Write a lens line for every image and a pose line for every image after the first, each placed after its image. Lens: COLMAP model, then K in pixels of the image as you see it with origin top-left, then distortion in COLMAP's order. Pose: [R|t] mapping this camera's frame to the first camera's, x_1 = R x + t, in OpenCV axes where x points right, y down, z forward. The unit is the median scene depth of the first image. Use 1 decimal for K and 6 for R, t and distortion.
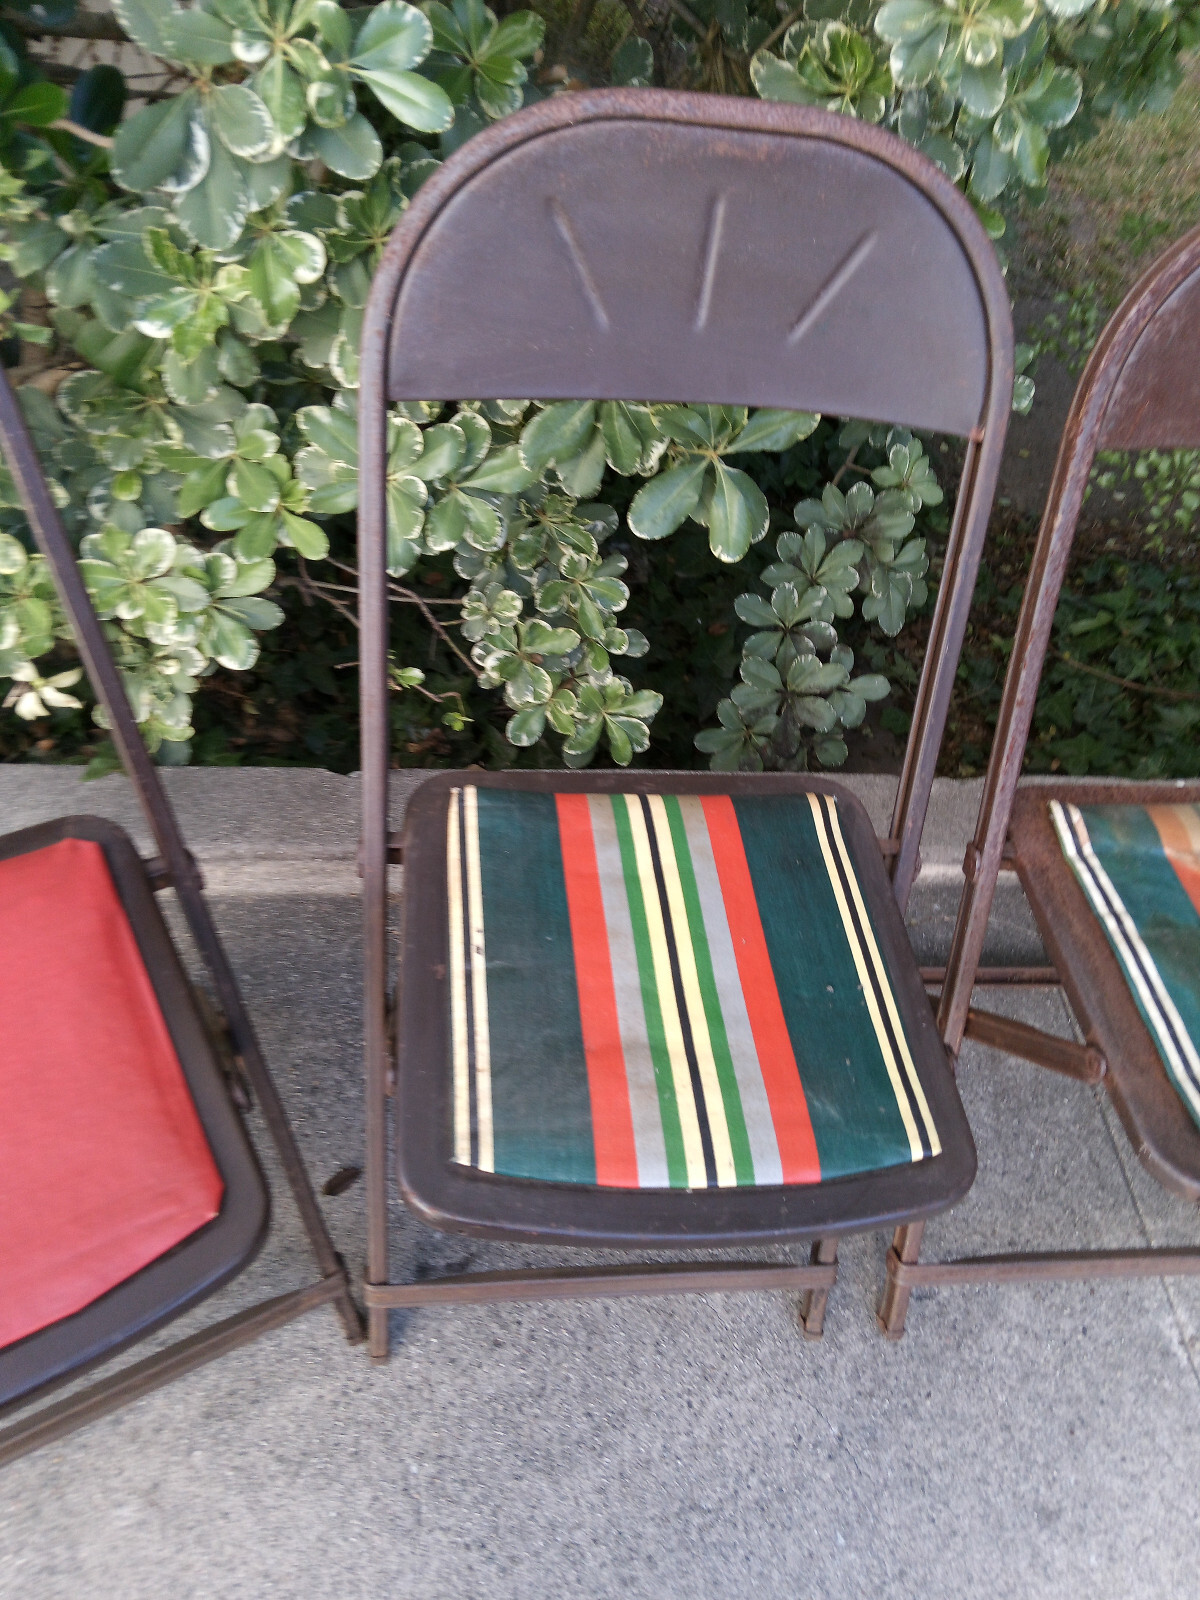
lens RADIAL K [[1270.5, 0, 600.0], [0, 1270.5, 800.0], [0, 0, 1]] dist [0.028867, -0.092627]
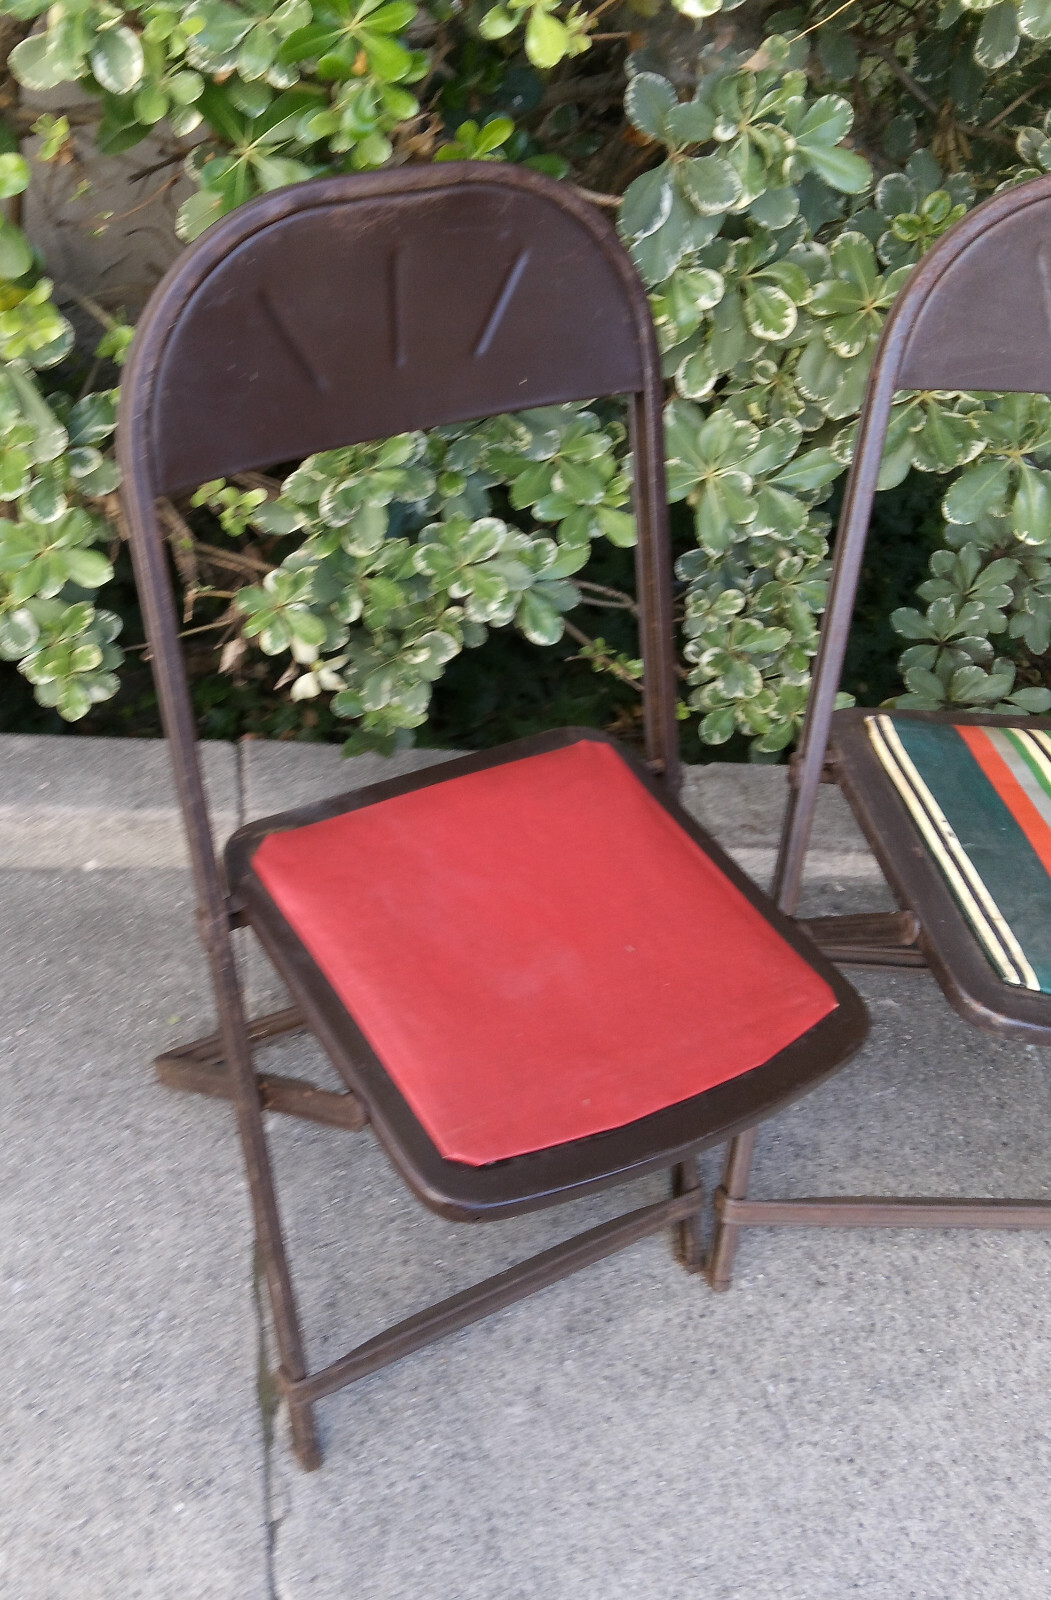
lens RADIAL K [[1478.3, 0, 344.5], [0, 1478.3, 668.6], [0, 0, 1]] dist [0.037861, -0.102386]
pose [[0.998342, 0.012115, -0.056278, -0.402271], [-0.021409, 0.985623, -0.167599, 0.144268], [0.053439, 0.168526, 0.984248, -0.289259]]
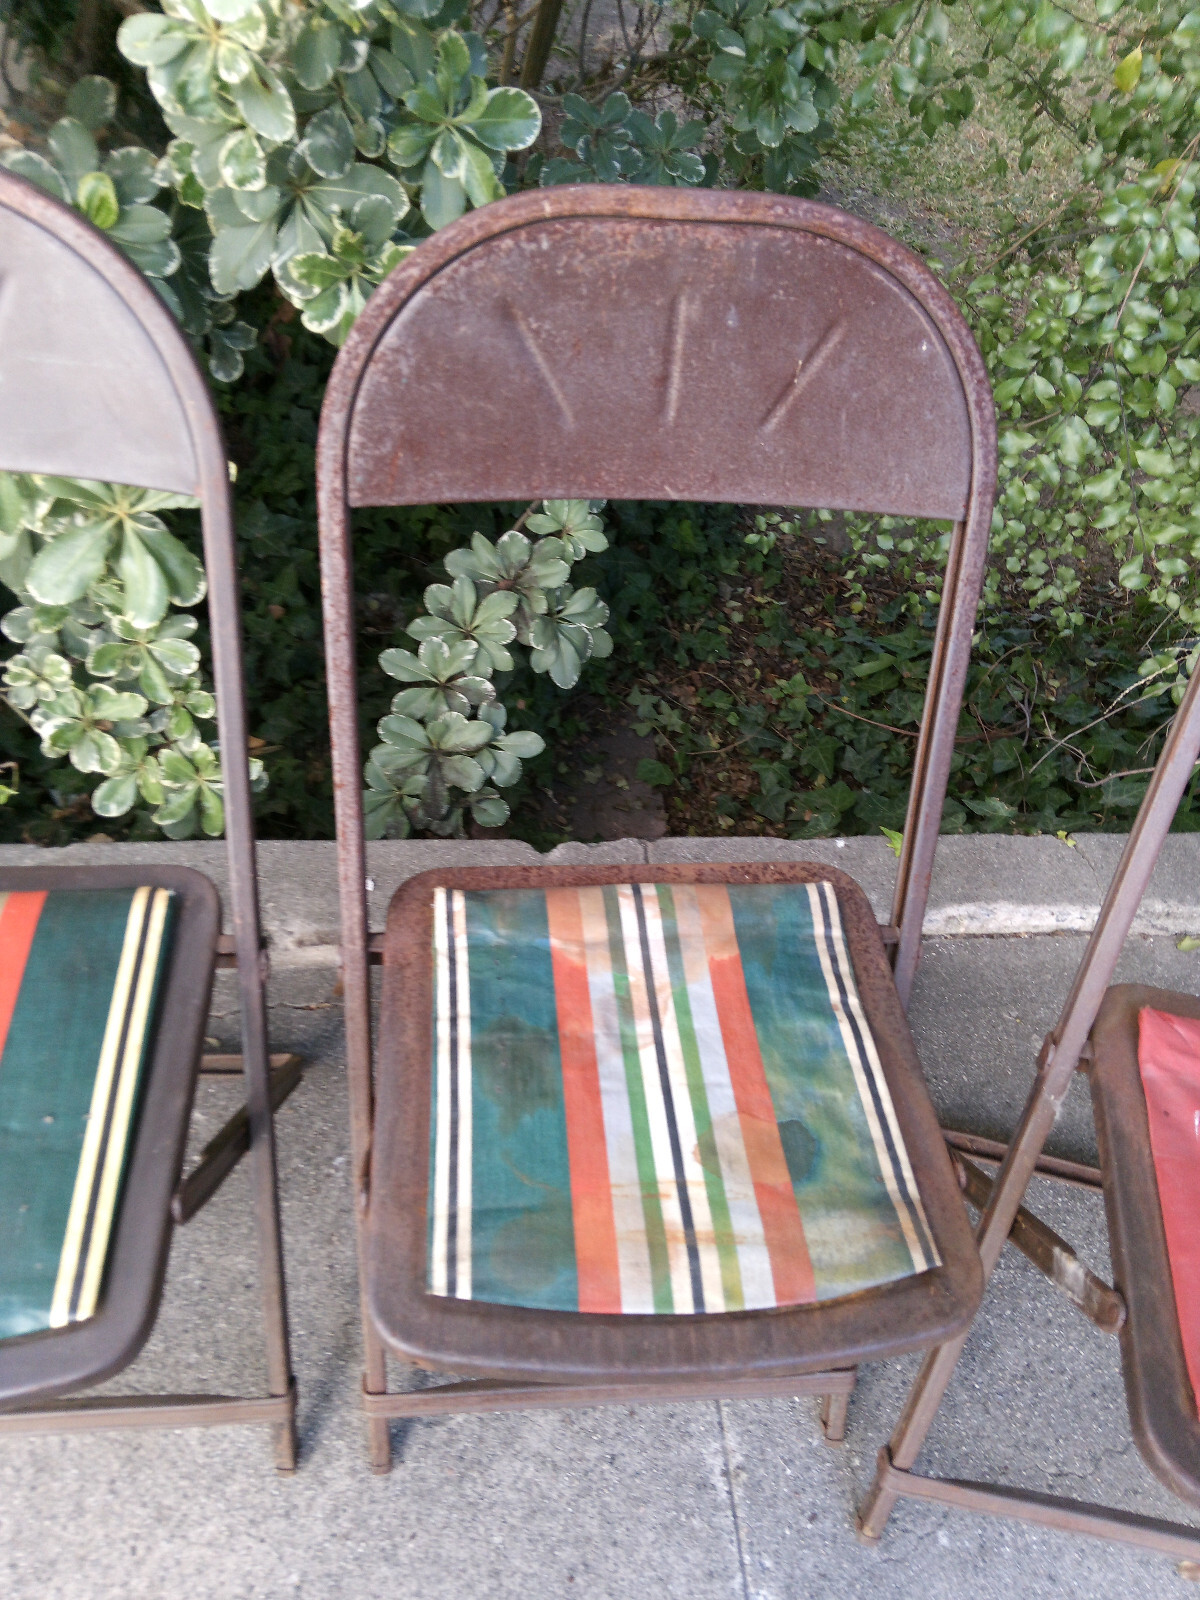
lens RADIAL K [[1287.8, 0, 600.0], [0, 1287.8, 800.0], [0, 0, 1]] dist [0.035176, -0.079978]
pose [[0.999871, -0.015532, -0.004084, 0.410322], [0.015405, 0.999450, -0.029352, -0.028415], [0.004538, 0.029285, 0.999561, 0.066176]]
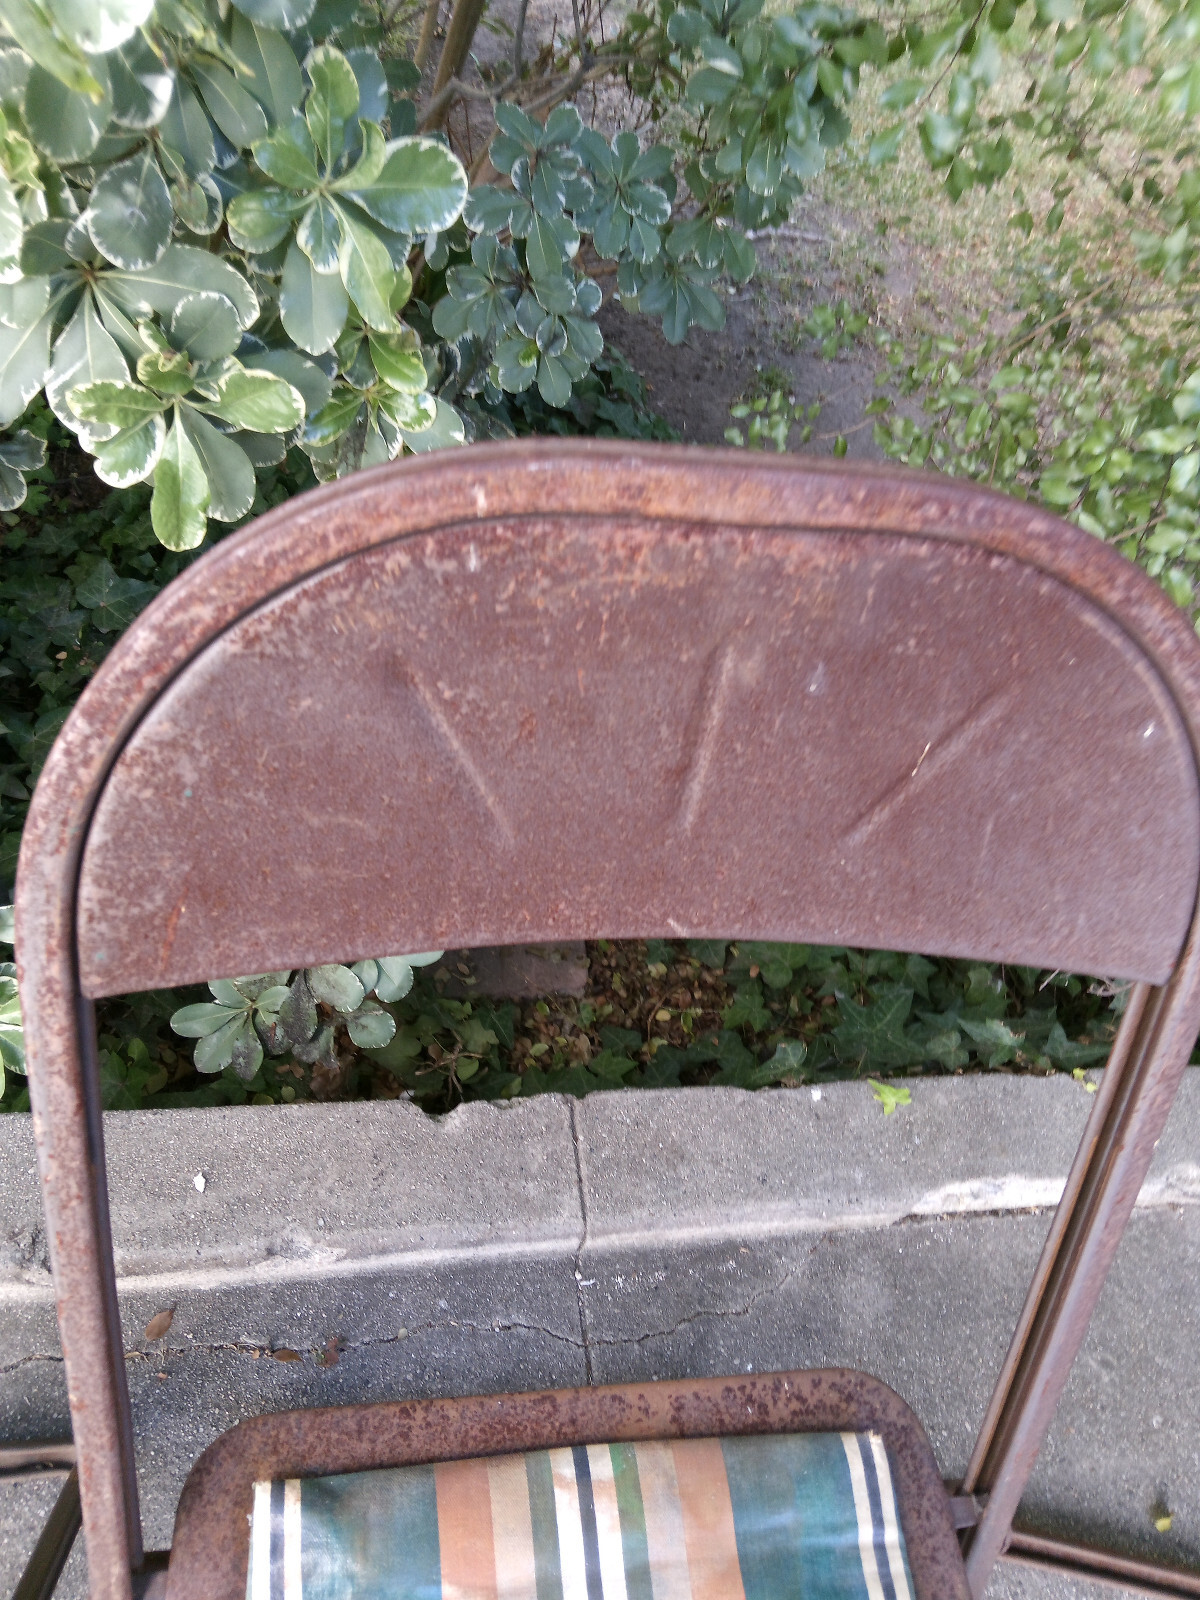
lens RADIAL K [[1296.0, 0, 590.0], [0, 1296.0, 816.6], [0, 0, 1]] dist [0.016685, -0.014037]
pose [[0.997695, 0.017853, 0.065465, 0.394168], [-0.018004, 0.999836, 0.001727, -0.252980], [-0.065423, -0.002902, 0.997853, 0.365169]]
